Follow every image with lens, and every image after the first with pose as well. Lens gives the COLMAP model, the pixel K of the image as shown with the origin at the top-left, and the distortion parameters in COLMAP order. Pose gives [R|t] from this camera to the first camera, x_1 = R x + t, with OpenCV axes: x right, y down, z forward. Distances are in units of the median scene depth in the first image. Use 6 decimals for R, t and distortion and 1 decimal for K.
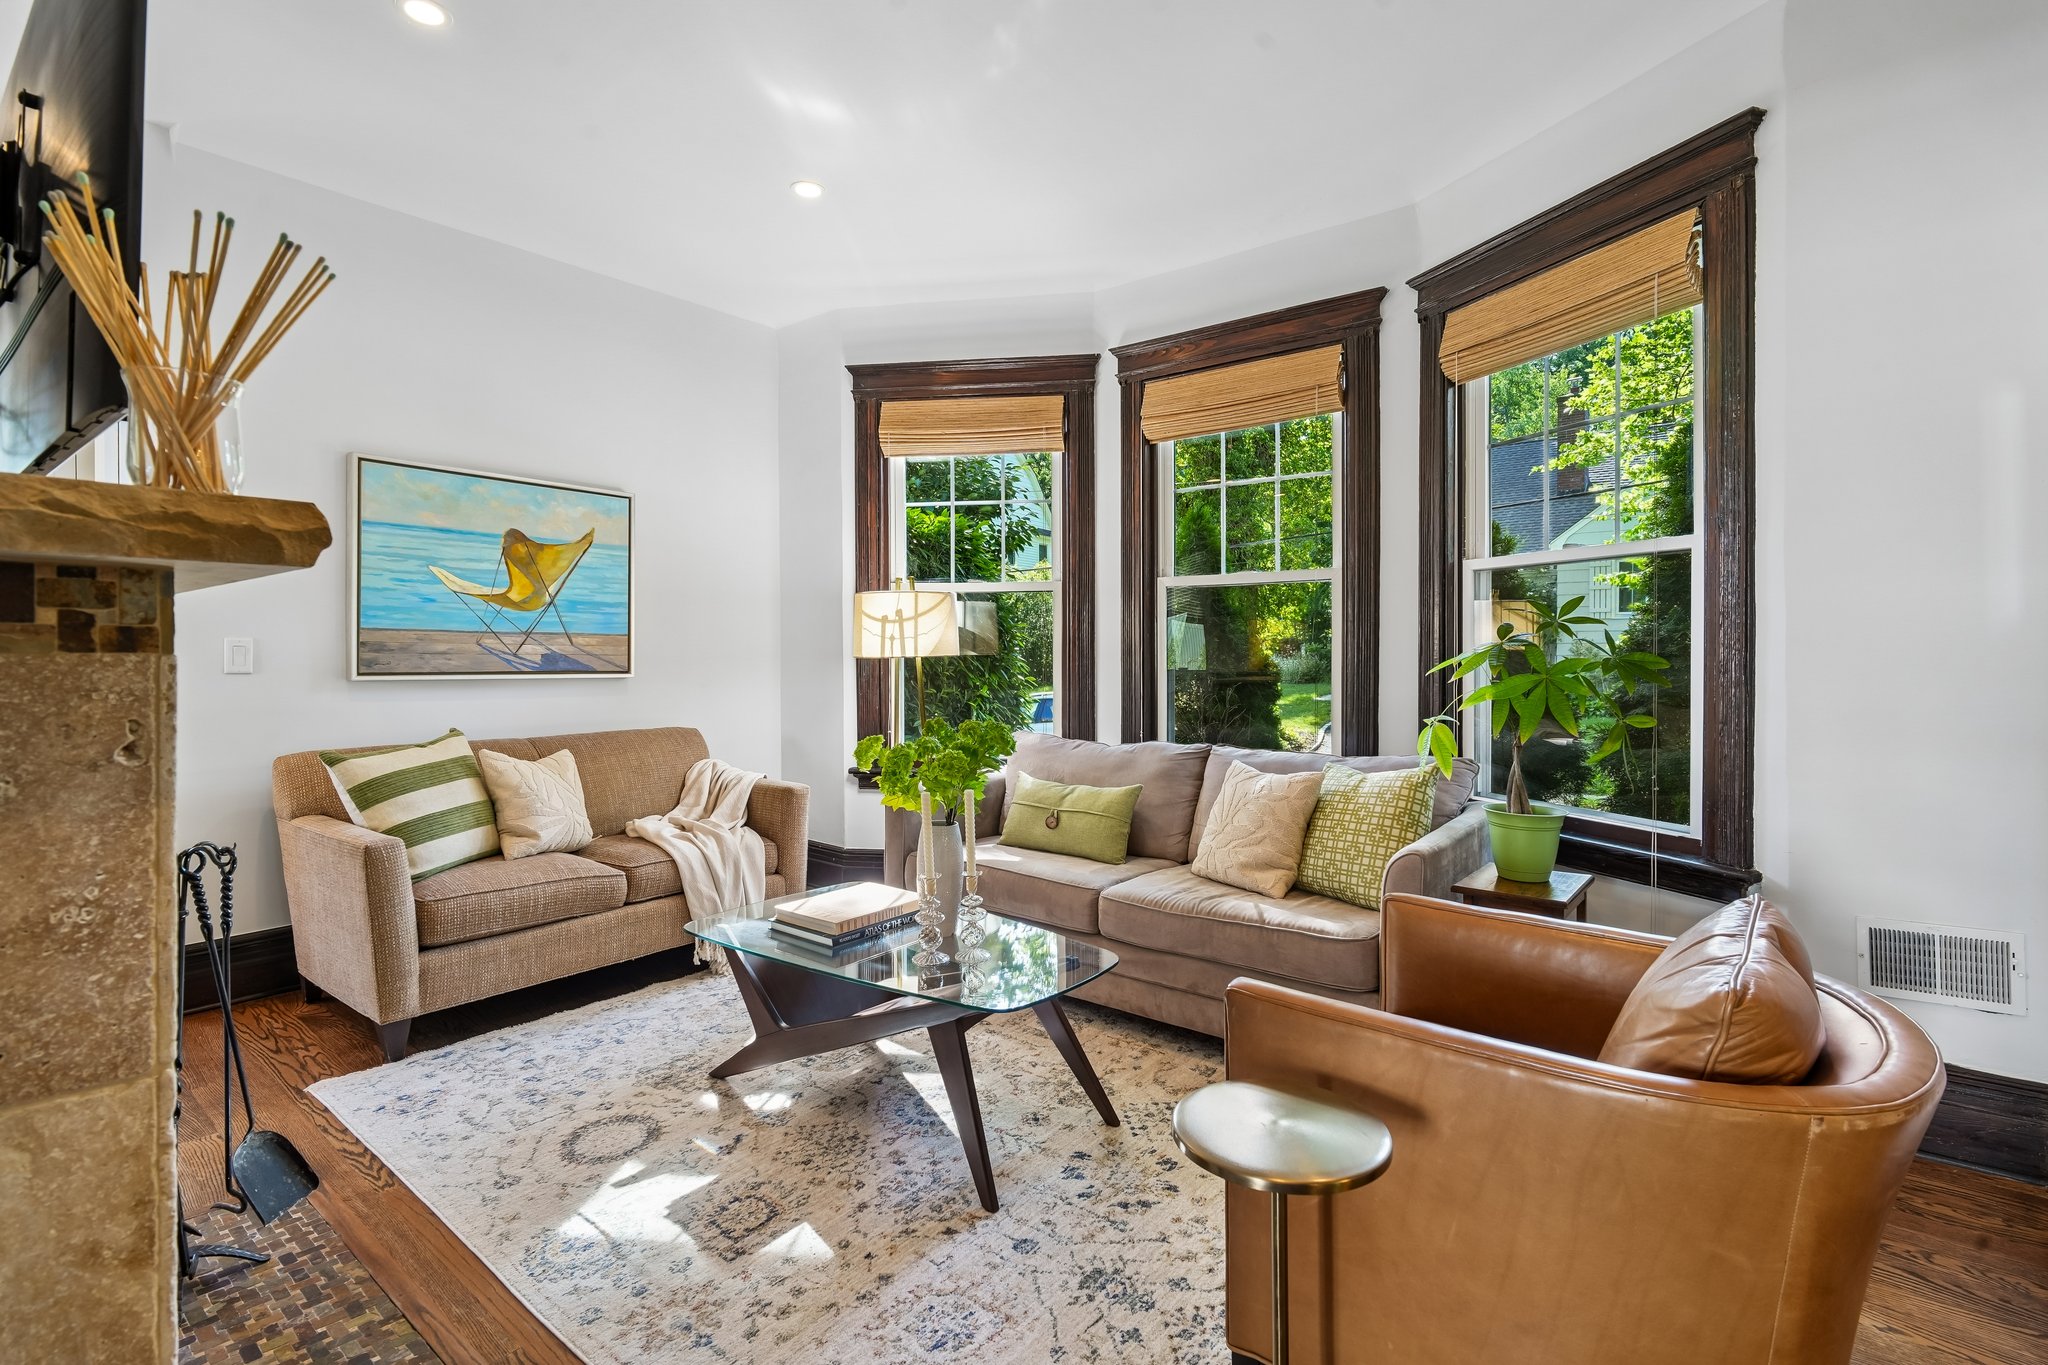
lens RADIAL K [[962.1, 0, 1011.0], [0, 962.1, 669.1], [0, 0, 1]] dist [0.003092, -0.004362]
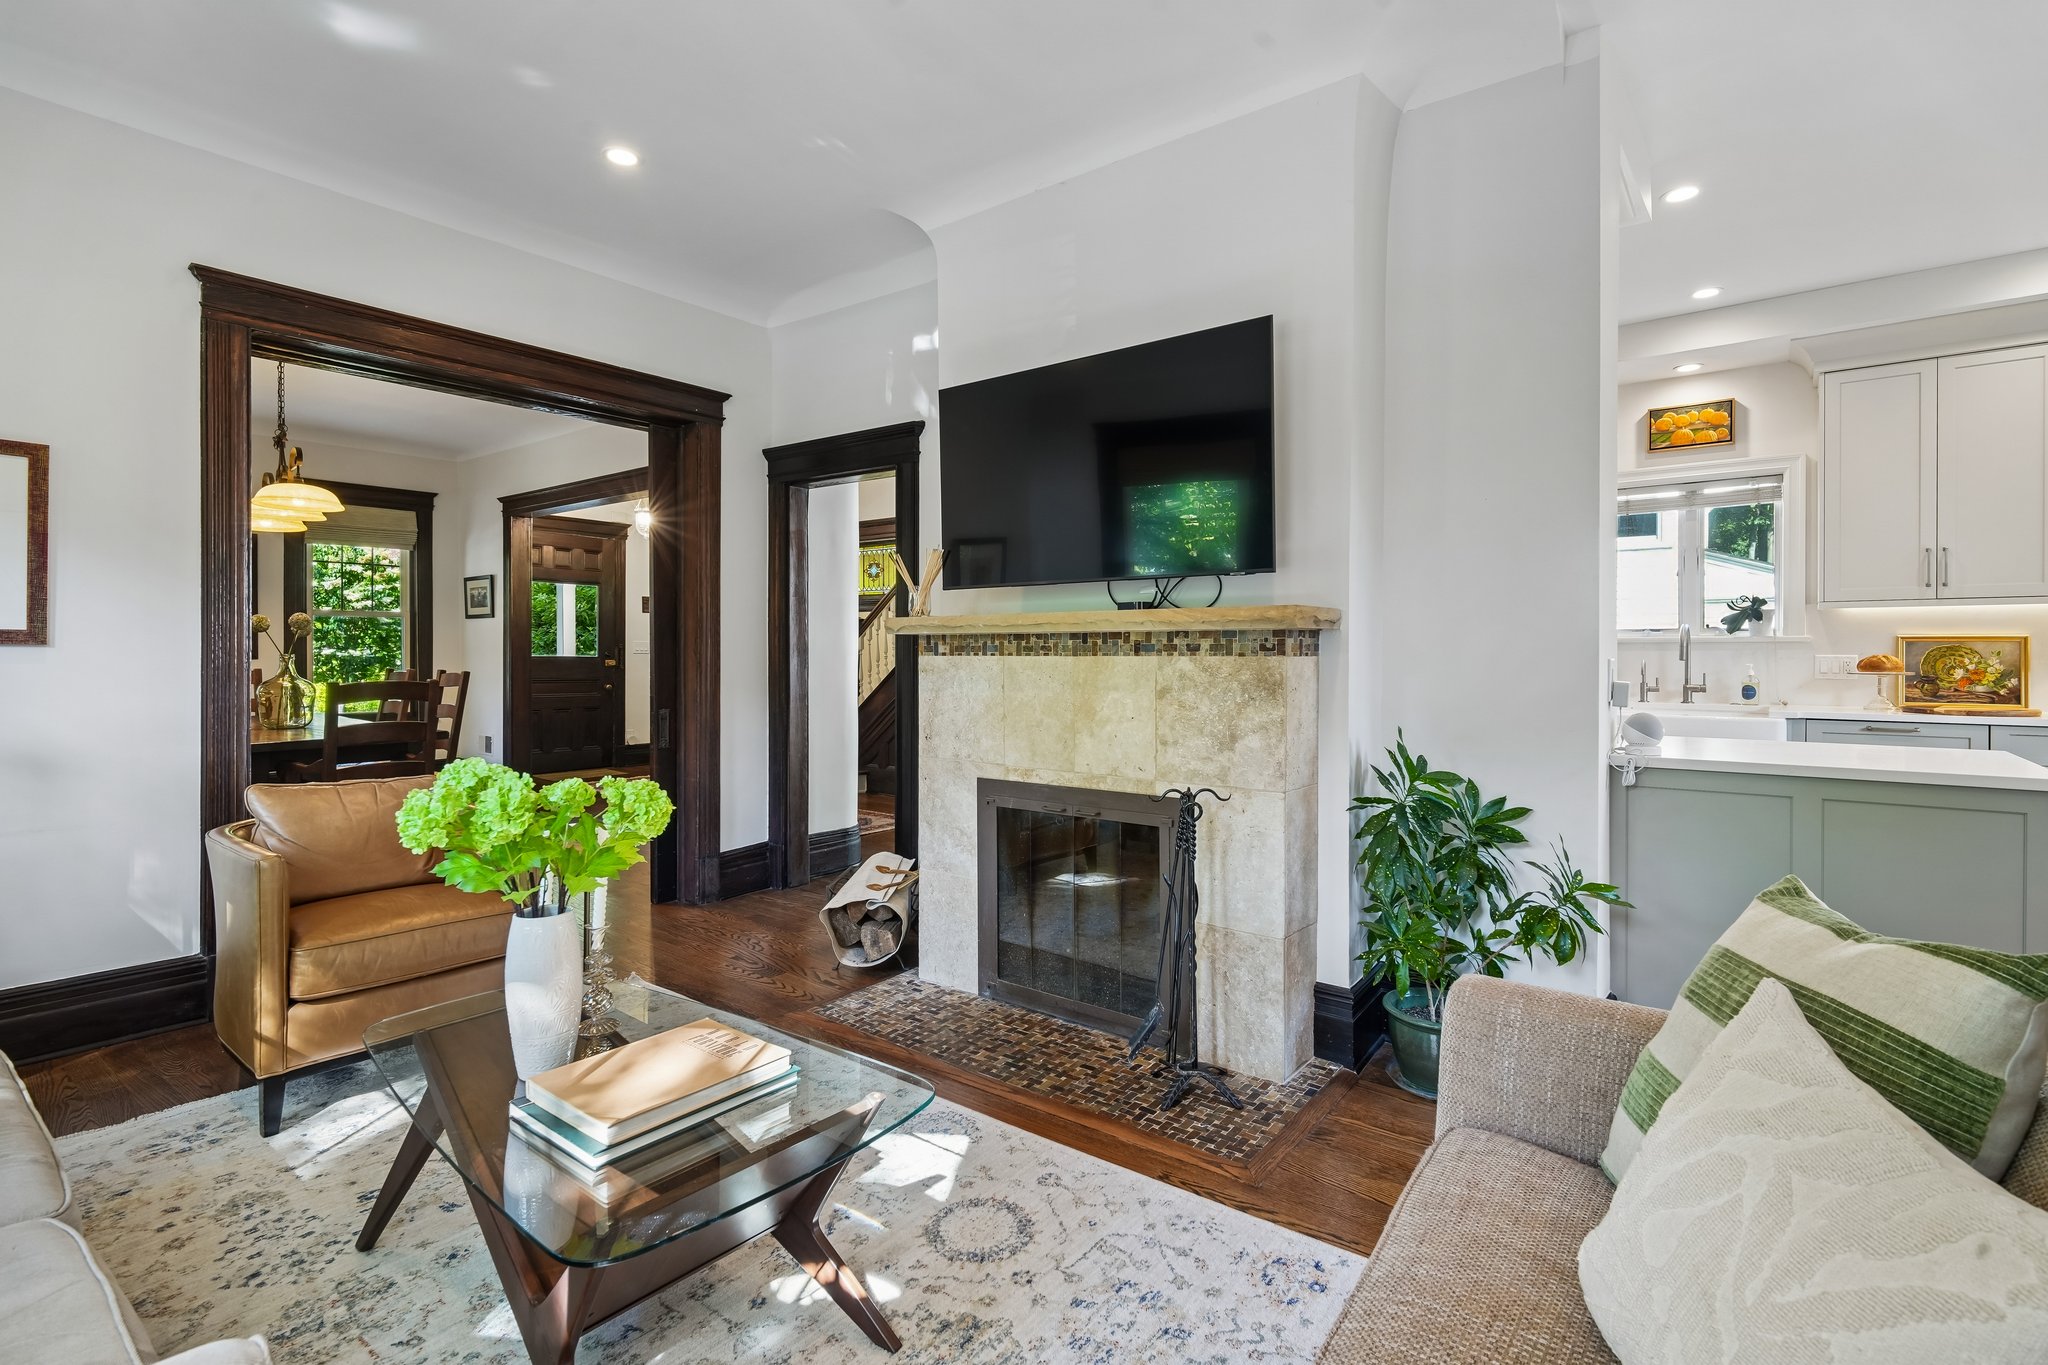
lens RADIAL K [[962.1, 0, 1009.2], [0, 962.1, 657.4], [0, 0, 1]] dist [0.003092, -0.004362]
pose [[-0.999816, 0.001216, -0.019125, -0.284983], [0.000775, 0.999734, 0.023053, -0.024305], [0.019148, 0.023034, -0.999551, 1.232208]]
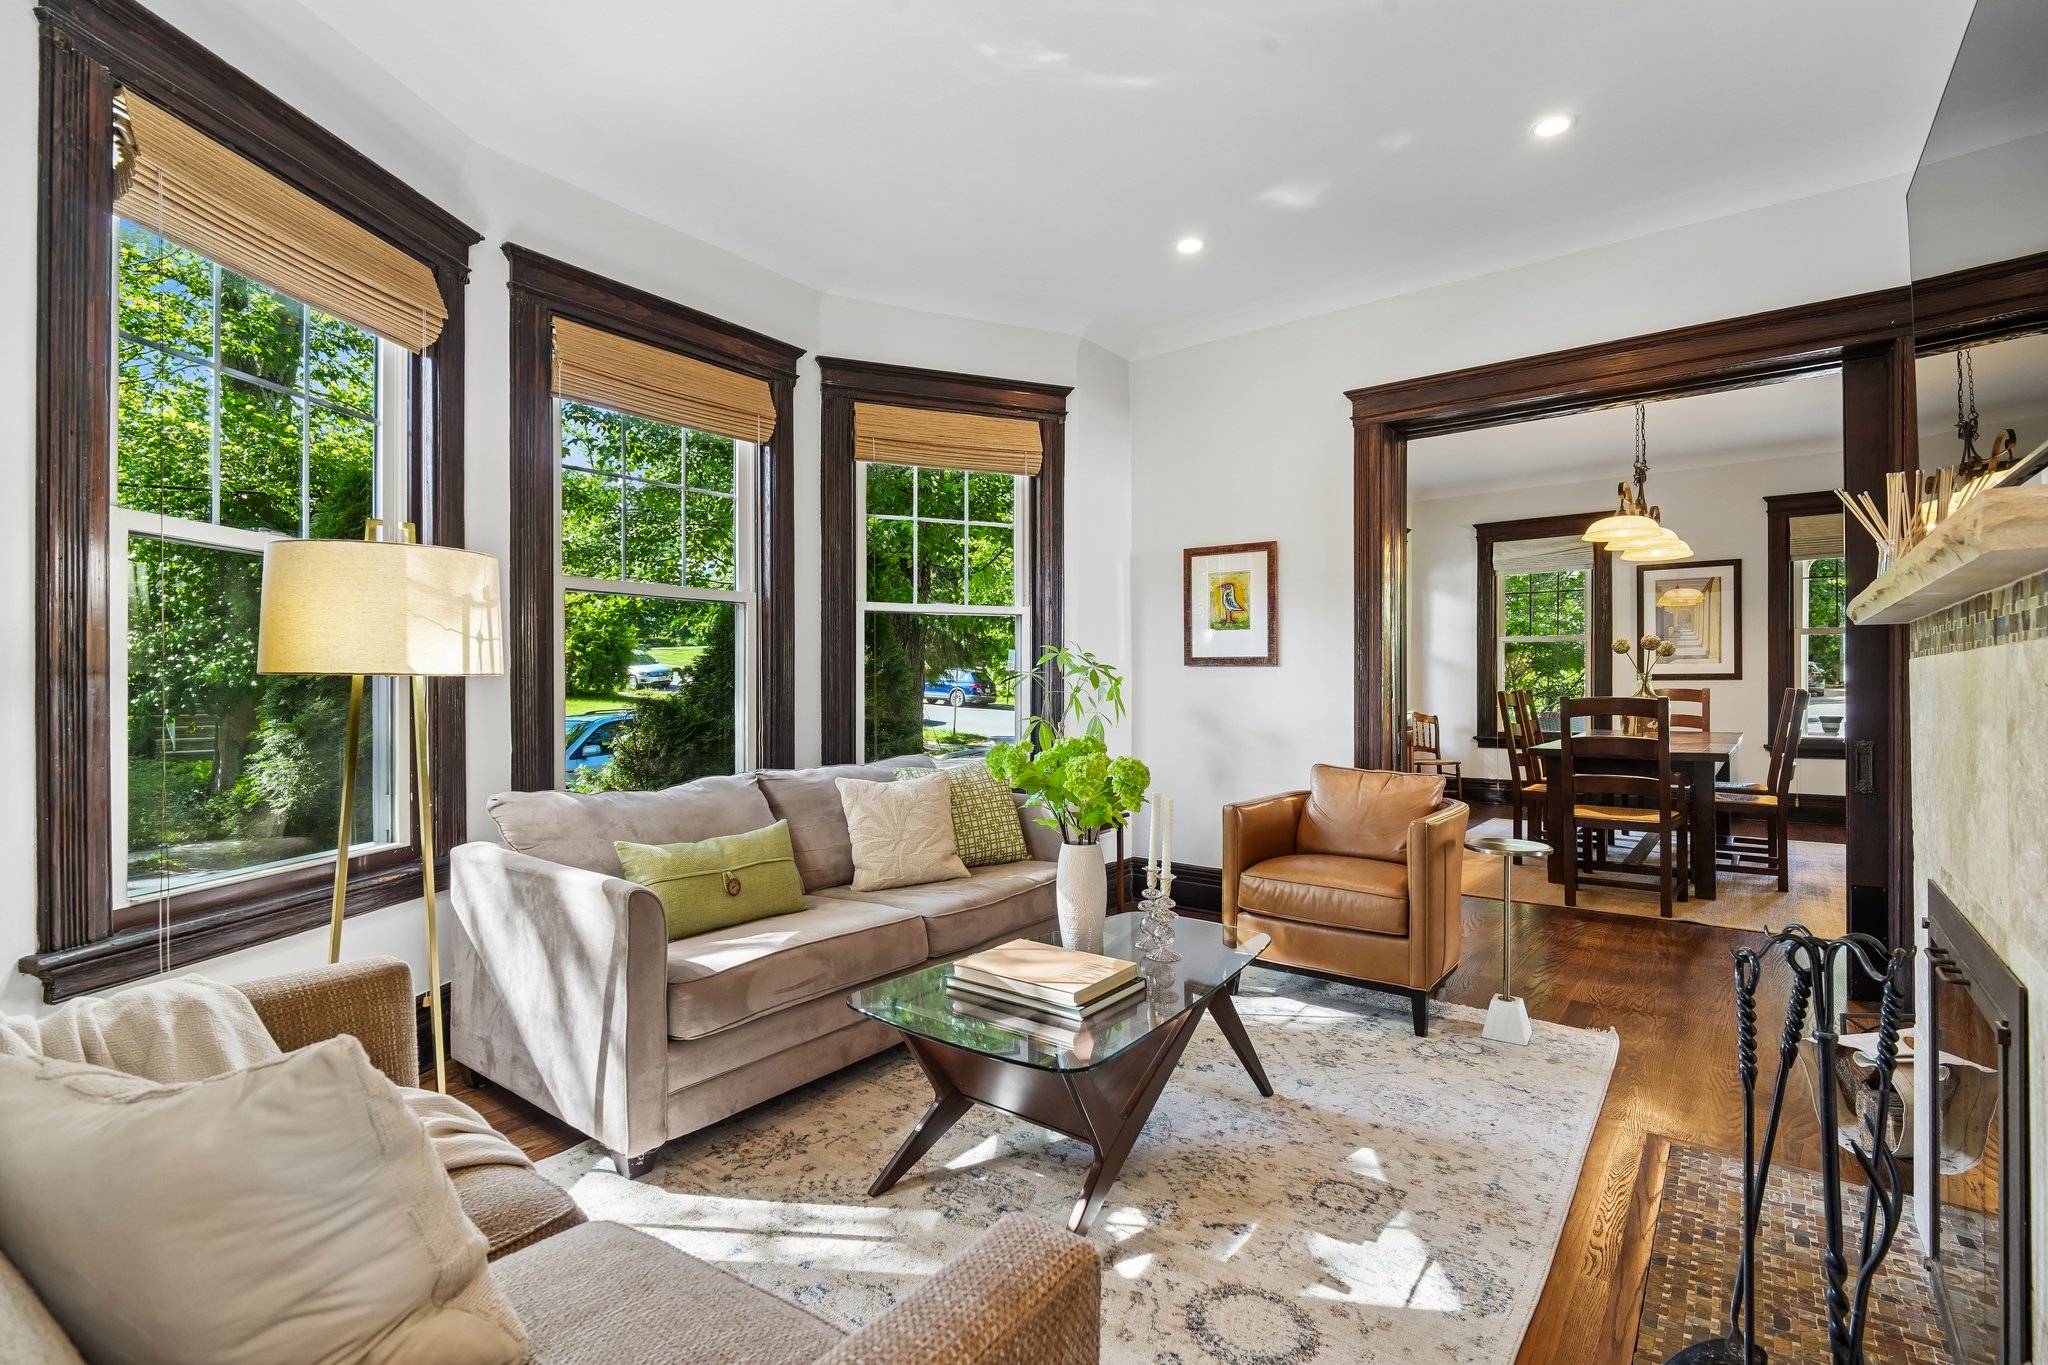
lens RADIAL K [[962.1, 0, 1043.1], [0, 962.1, 688.1], [0, 0, 1]] dist [0.003092, -0.004362]
pose [[-0.054232, -0.004723, 0.998517, -0.759528], [0.020093, 0.999781, 0.005820, -0.001397], [-0.998326, 0.020379, -0.054125, 0.795668]]
